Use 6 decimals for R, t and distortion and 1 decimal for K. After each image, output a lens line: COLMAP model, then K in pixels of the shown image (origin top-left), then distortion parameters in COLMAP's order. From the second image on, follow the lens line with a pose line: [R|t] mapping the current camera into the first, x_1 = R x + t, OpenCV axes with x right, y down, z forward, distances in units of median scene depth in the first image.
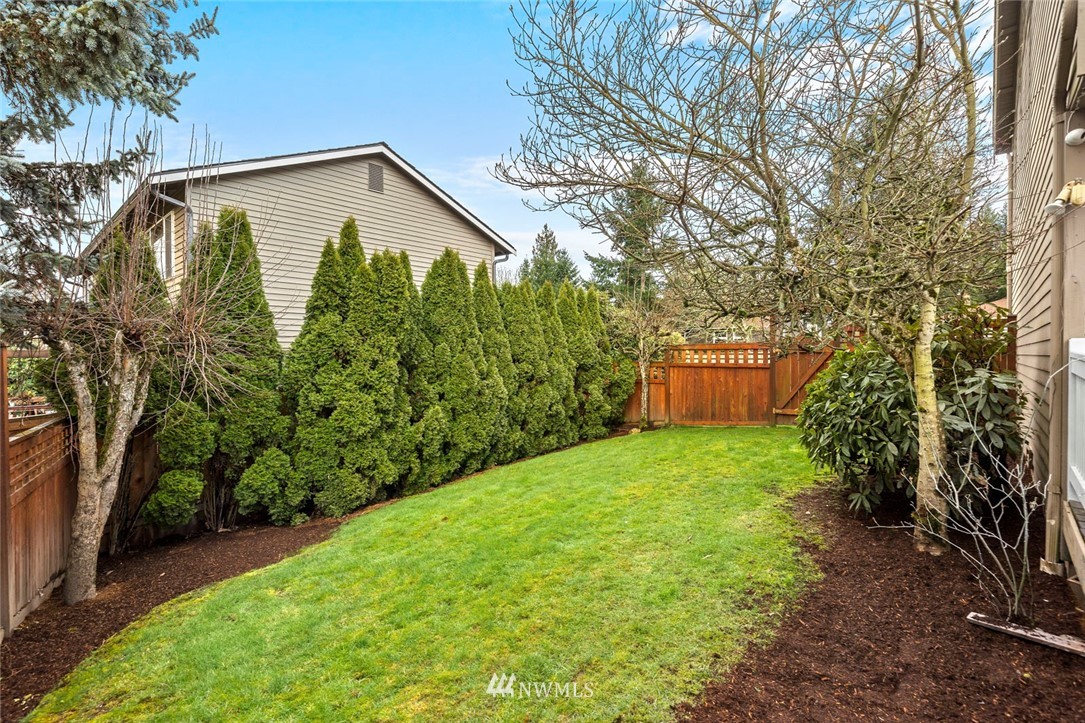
lens RADIAL K [[507.4, 0, 543.6], [0, 507.4, 362.1], [0, 0, 1]] dist [0.000880, -0.000437]
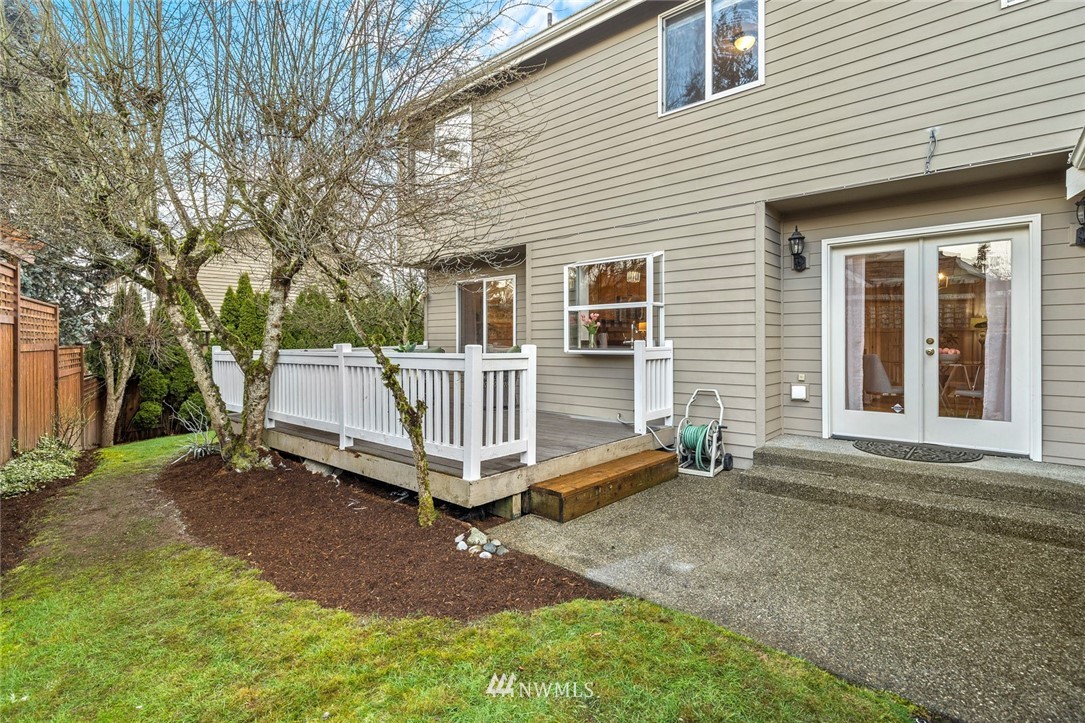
lens RADIAL K [[507.4, 0, 540.6], [0, 507.4, 348.2], [0, 0, 1]] dist [0.000880, -0.000437]
pose [[0.999951, -0.002859, 0.009499, 0.892584], [0.002933, 0.999965, -0.007871, 0.013217], [-0.009476, 0.007899, 0.999924, -1.135738]]
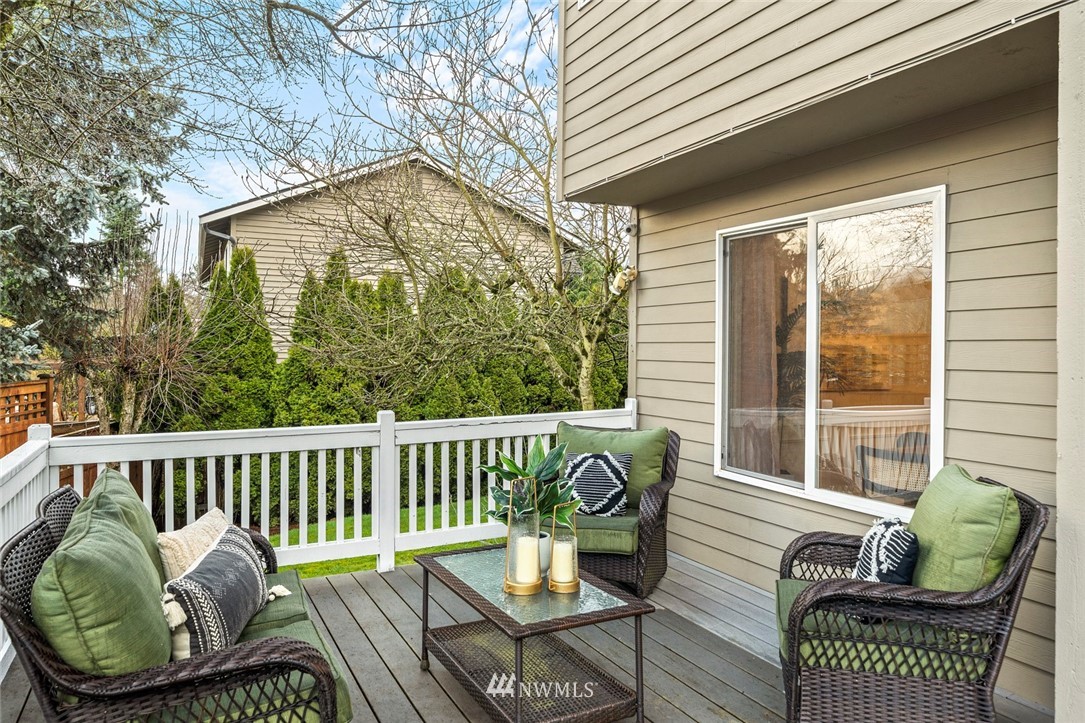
lens RADIAL K [[735.8, 0, 546.0], [0, 735.8, 352.9], [0, 0, 1]] dist [-0.000448, 0.000562]
pose [[0.932926, 0.010411, -0.359918, 0.761801], [-0.016612, 0.999762, -0.014140, -0.062712], [0.359685, 0.019171, 0.932877, -0.370476]]
